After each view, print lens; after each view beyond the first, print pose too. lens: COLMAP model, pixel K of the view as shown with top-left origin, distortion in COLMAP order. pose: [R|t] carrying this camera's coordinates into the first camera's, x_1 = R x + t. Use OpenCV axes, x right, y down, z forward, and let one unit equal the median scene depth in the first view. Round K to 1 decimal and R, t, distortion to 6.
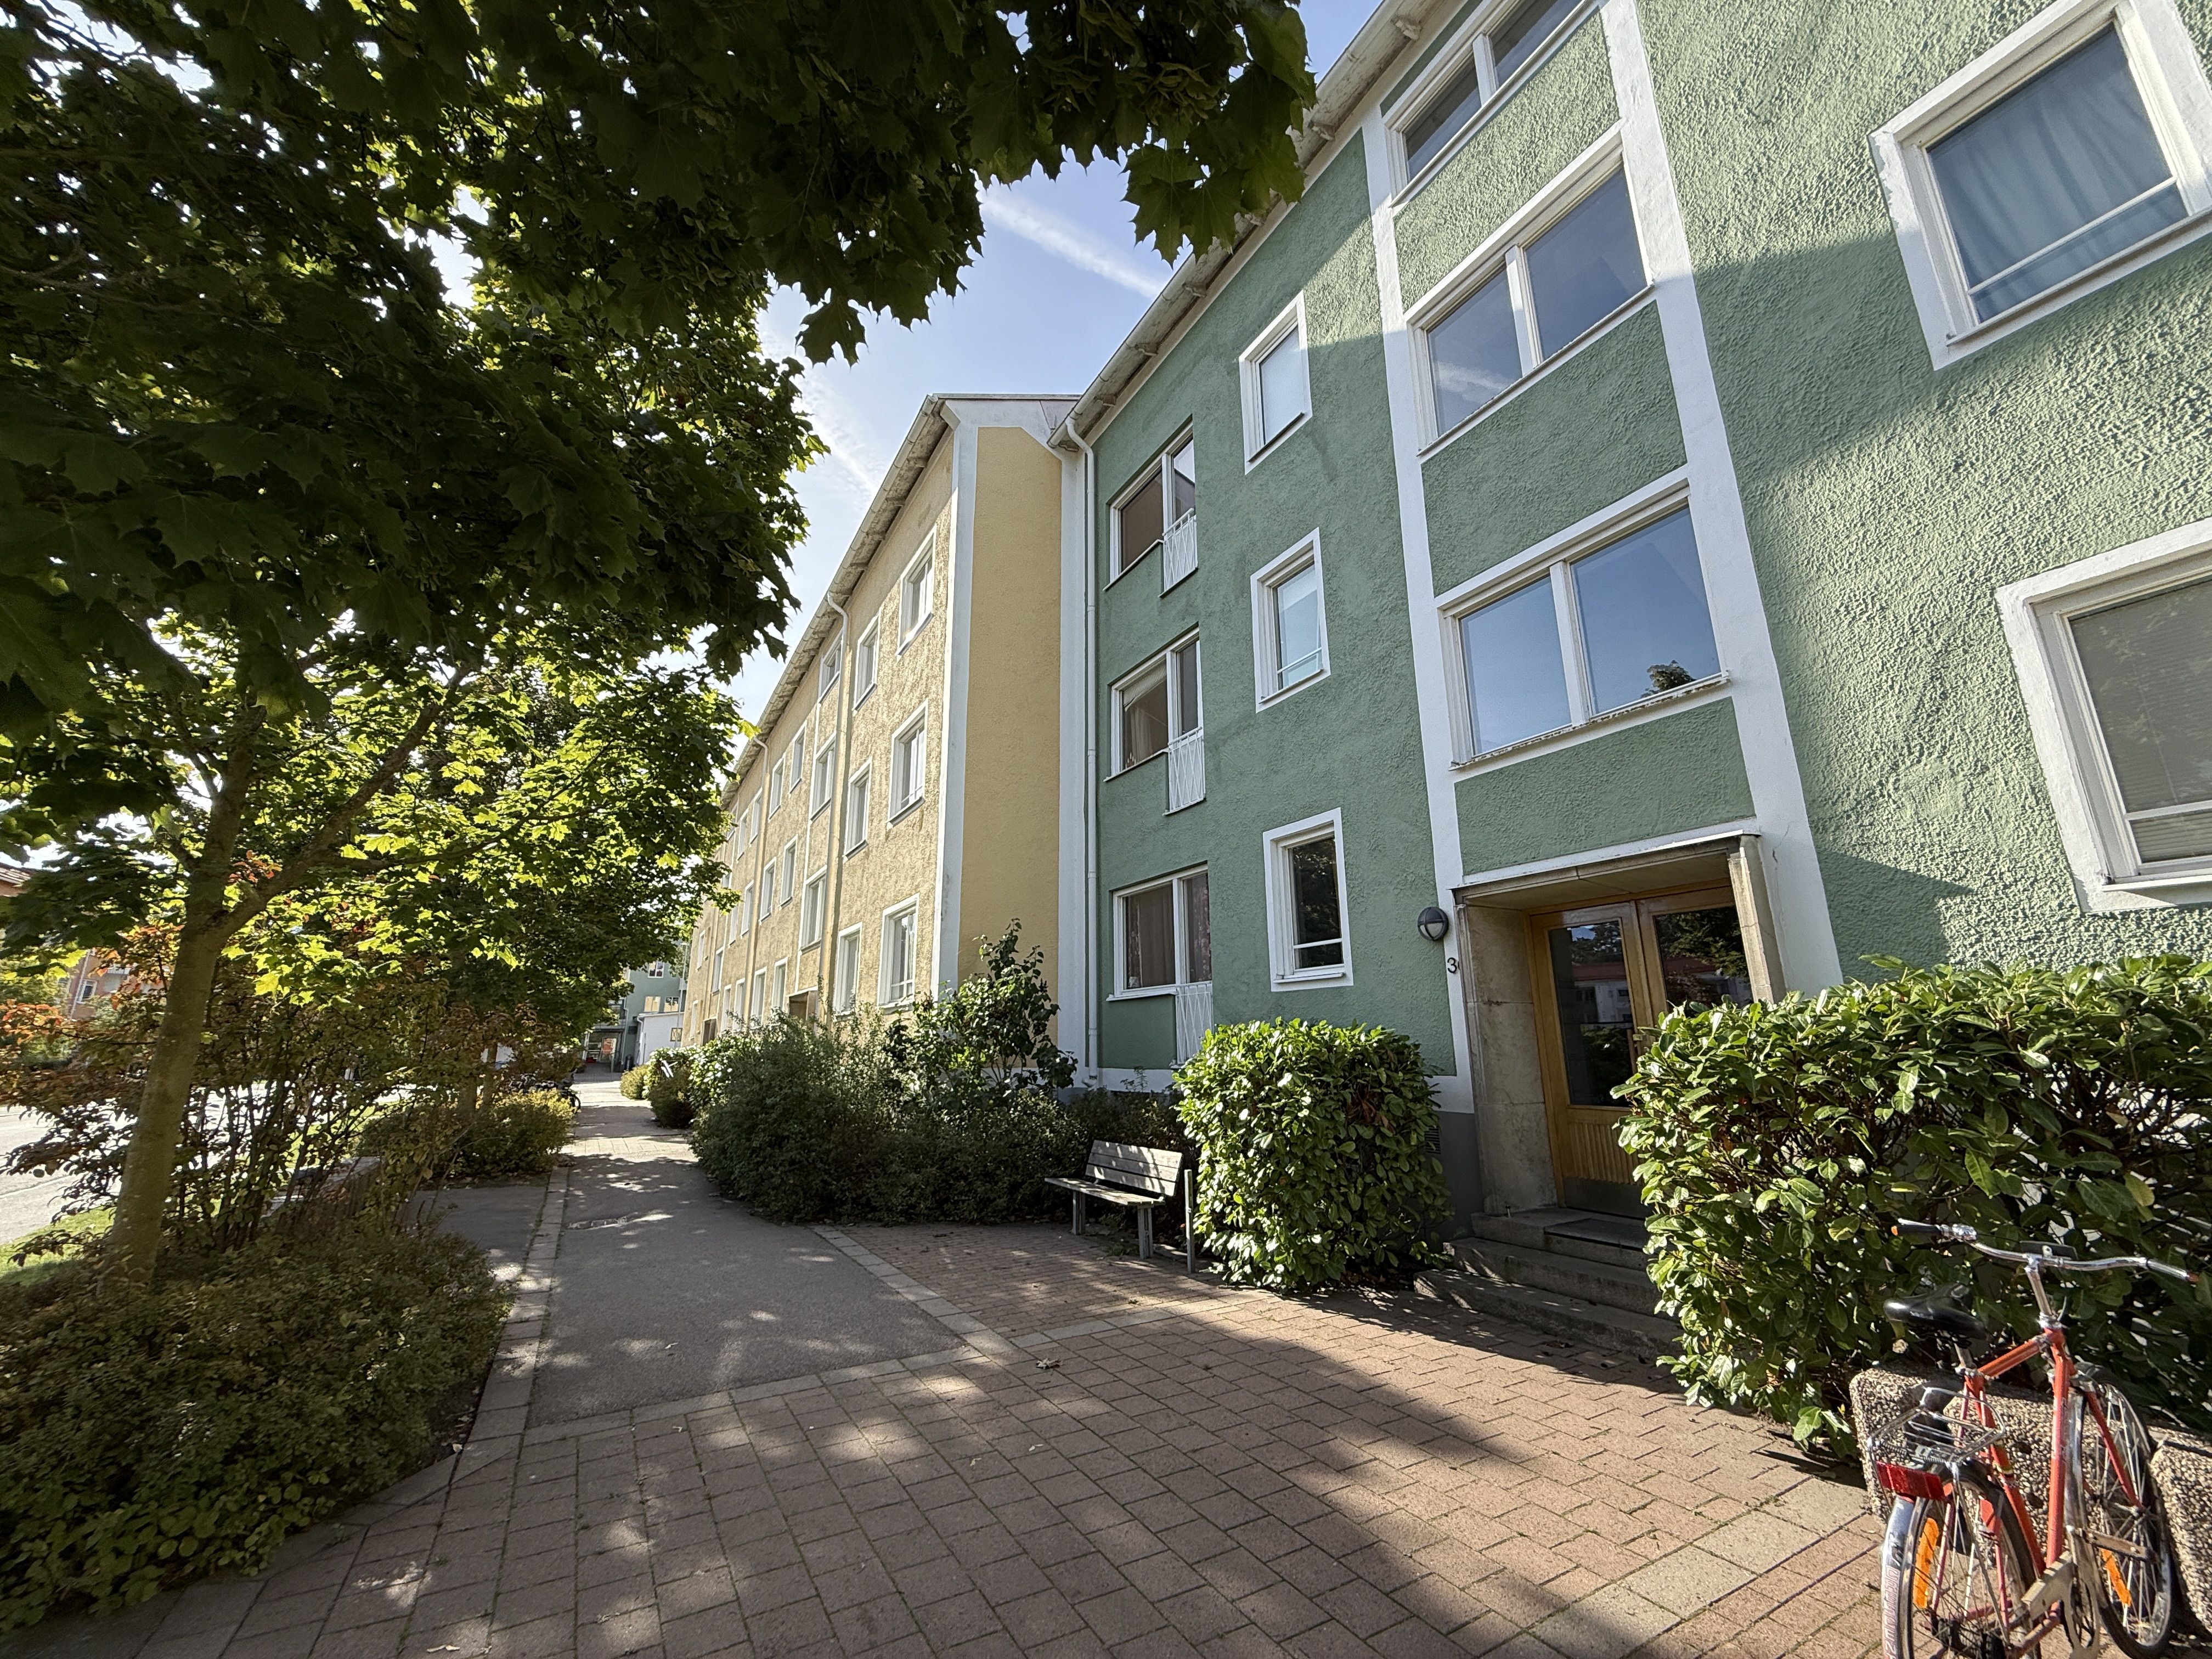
lens RADIAL K [[882.6, 0, 1095.9], [0, 882.6, 839.7], [0, 0, 1]] dist [0.000540, 0.000172]
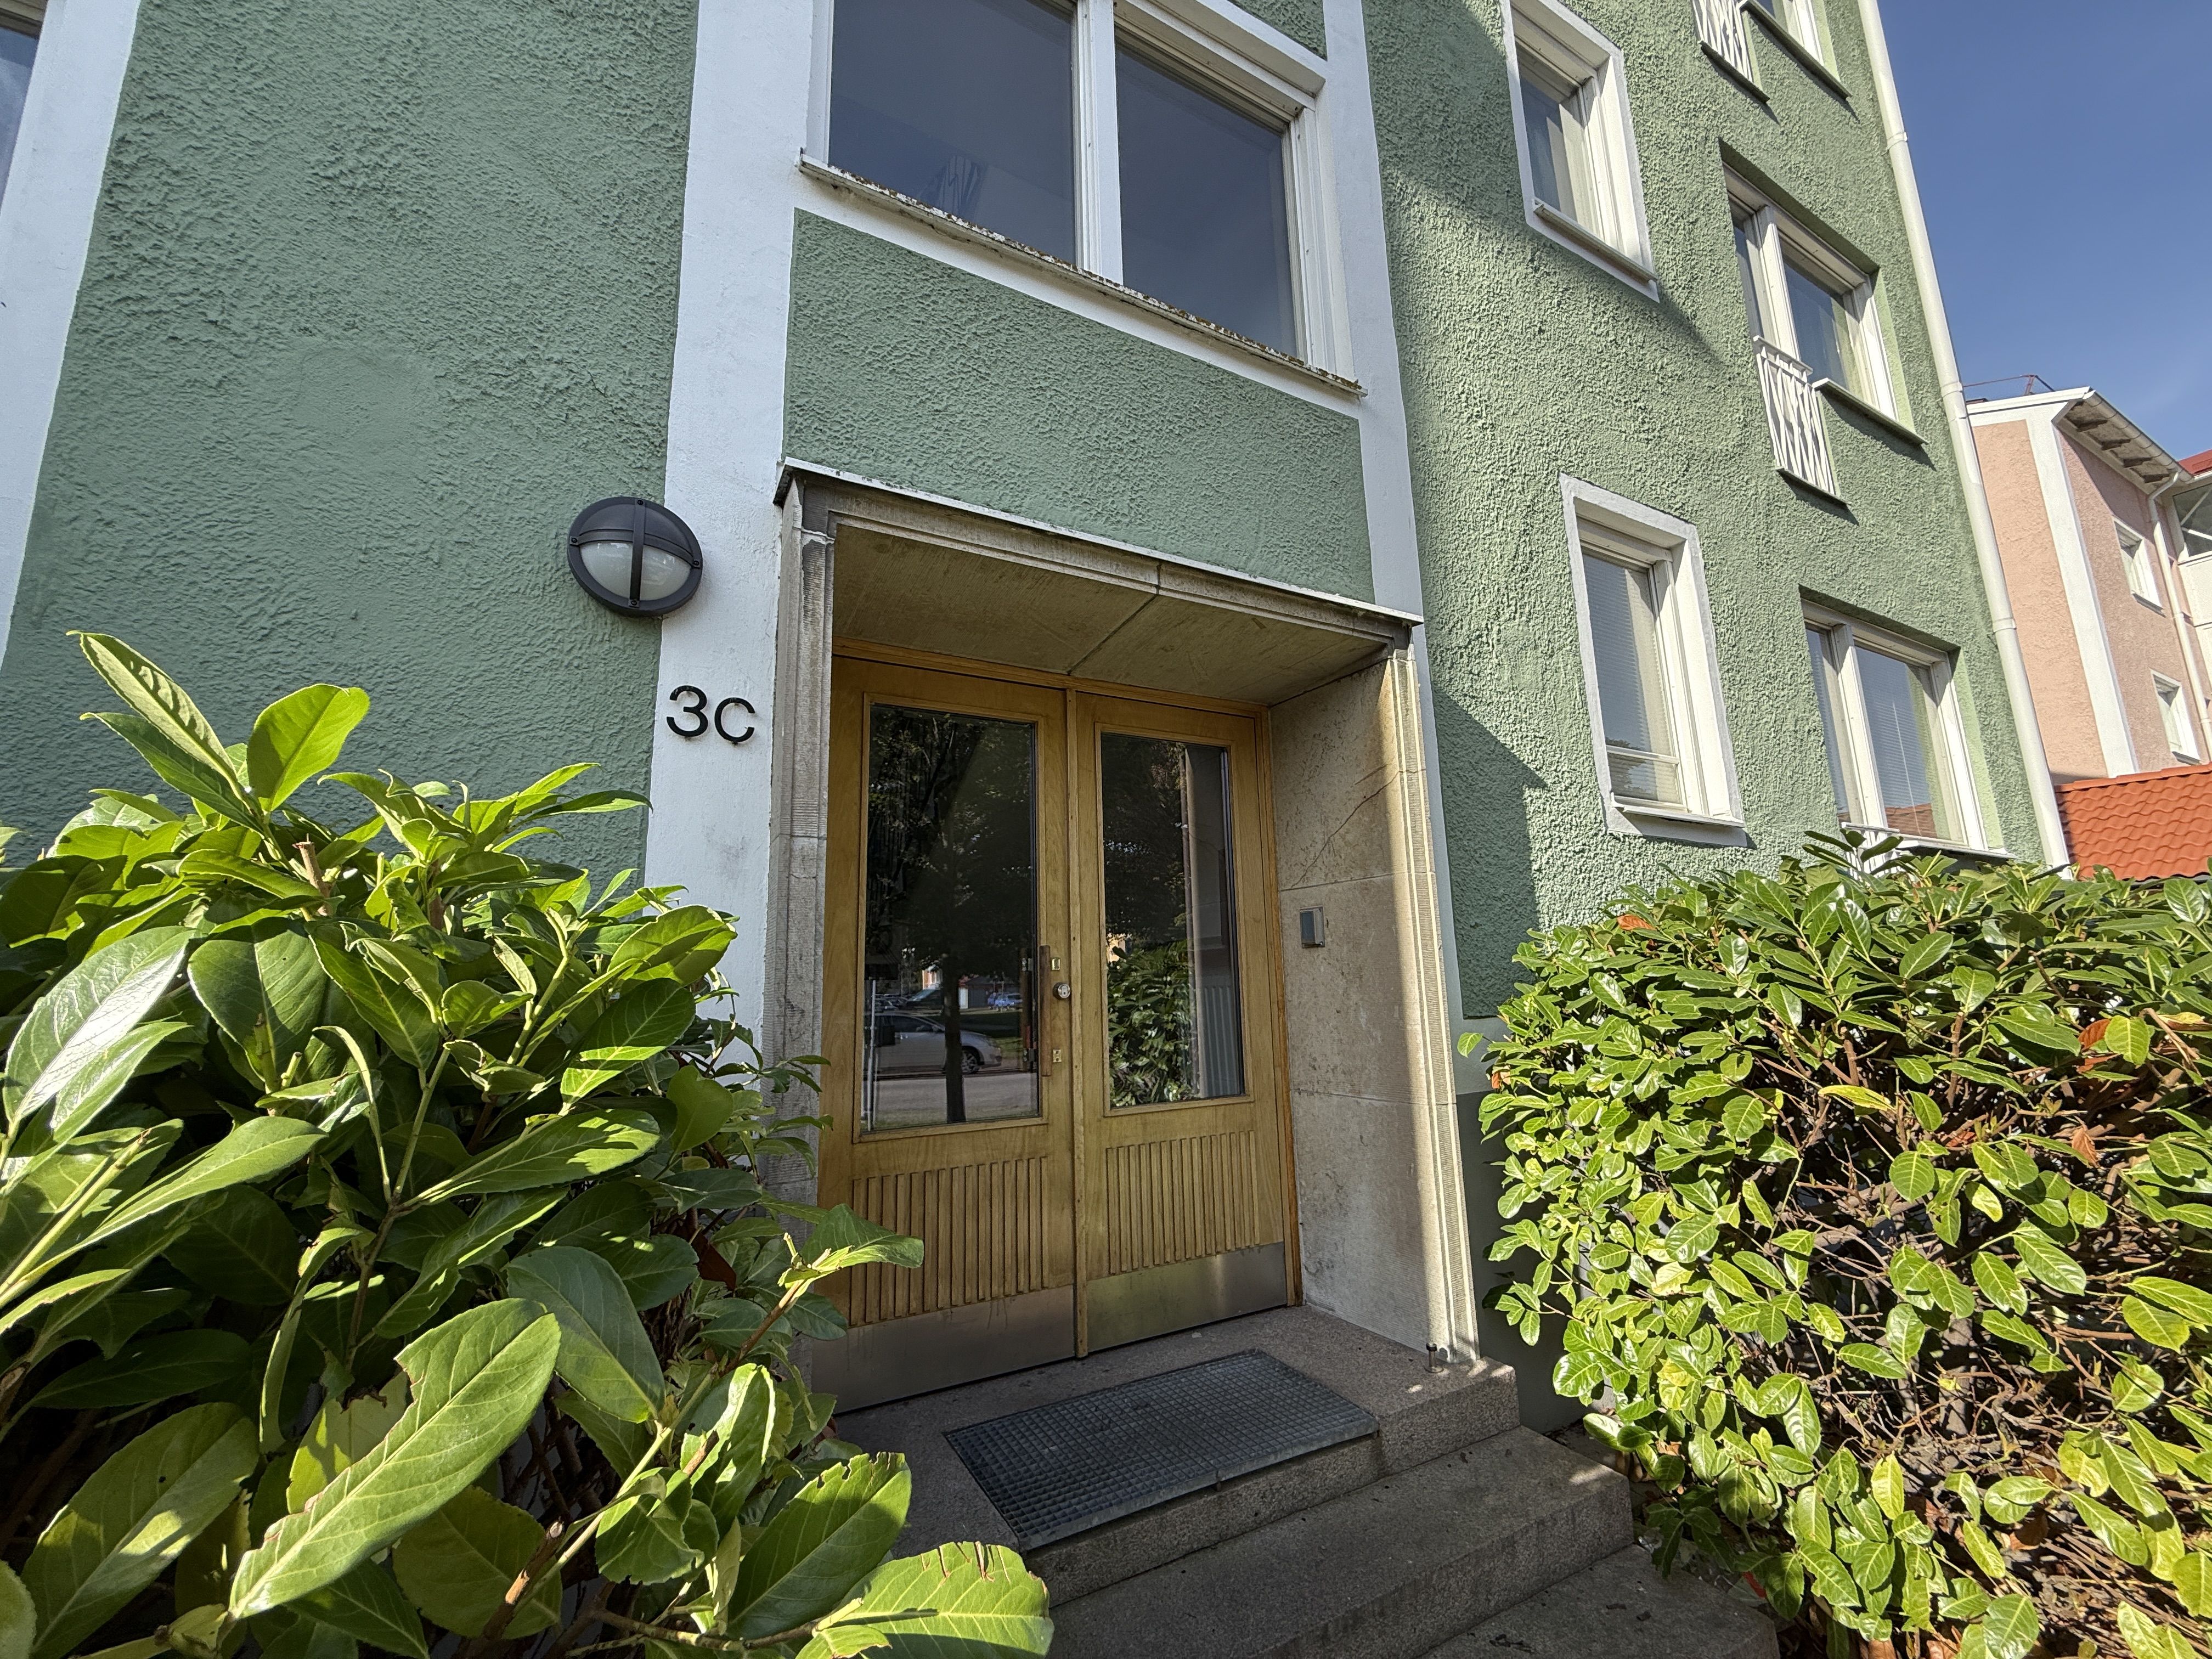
lens RADIAL K [[882.6, 0, 1095.9], [0, 882.6, 839.7], [0, 0, 1]] dist [0.000540, 0.000172]
pose [[0.020954, 0.176820, 0.984020, 0.181785], [-0.217189, 0.961537, -0.168155, 0.308034], [-0.975905, -0.210195, 0.058551, 1.251002]]
